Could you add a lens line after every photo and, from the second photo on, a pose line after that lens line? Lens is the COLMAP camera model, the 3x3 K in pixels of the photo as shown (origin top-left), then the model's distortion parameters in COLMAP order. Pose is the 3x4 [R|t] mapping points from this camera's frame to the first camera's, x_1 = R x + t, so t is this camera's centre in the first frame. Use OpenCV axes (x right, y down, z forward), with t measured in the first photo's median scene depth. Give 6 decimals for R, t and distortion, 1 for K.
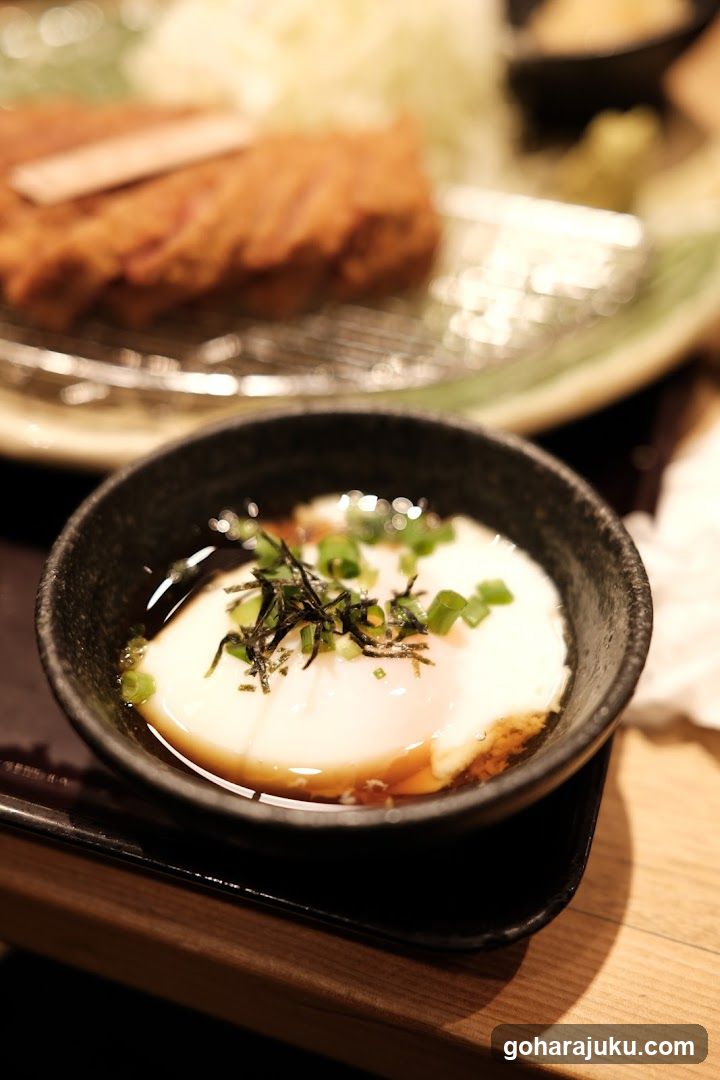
lens RADIAL K [[1187.8, 0, 360.0], [0, 1187.8, 540.0], [0, 0, 1]] dist [-0.053956, -0.000256]
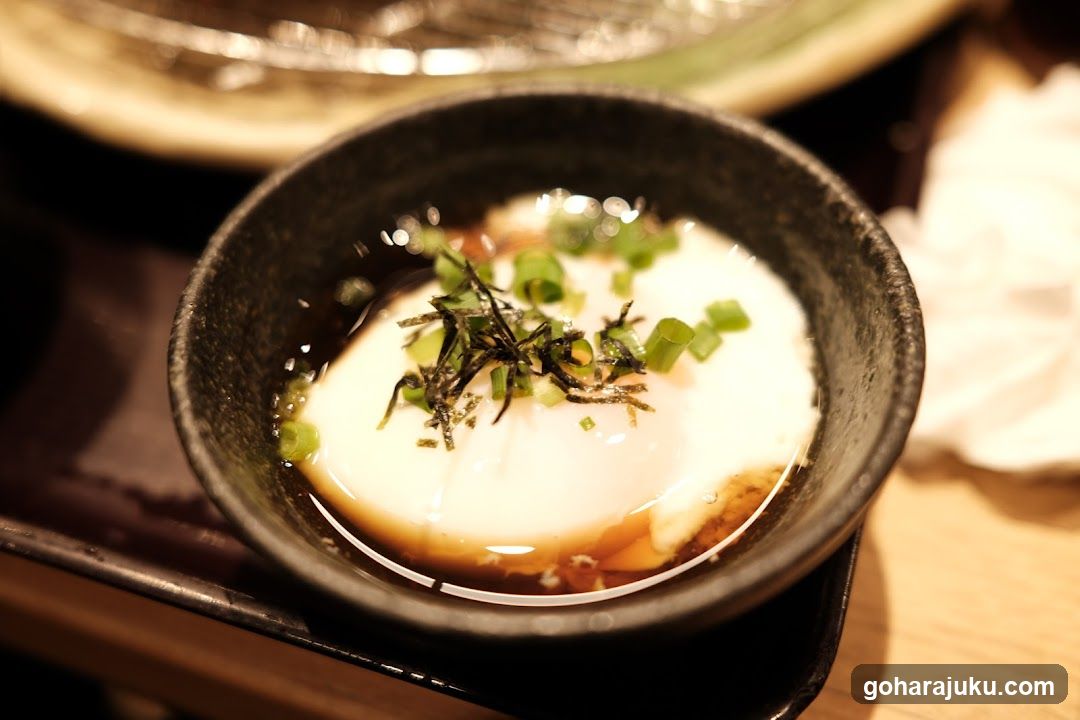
lens RADIAL K [[1187.8, 0, 540.0], [0, 1187.8, 360.0], [0, 0, 1]] dist [-0.053956, -0.000256]
pose [[0.999031, -0.014741, -0.041462, 0.018062], [0.020265, 0.990482, 0.136140, -0.042630], [0.039060, -0.136848, 0.989822, 0.185256]]
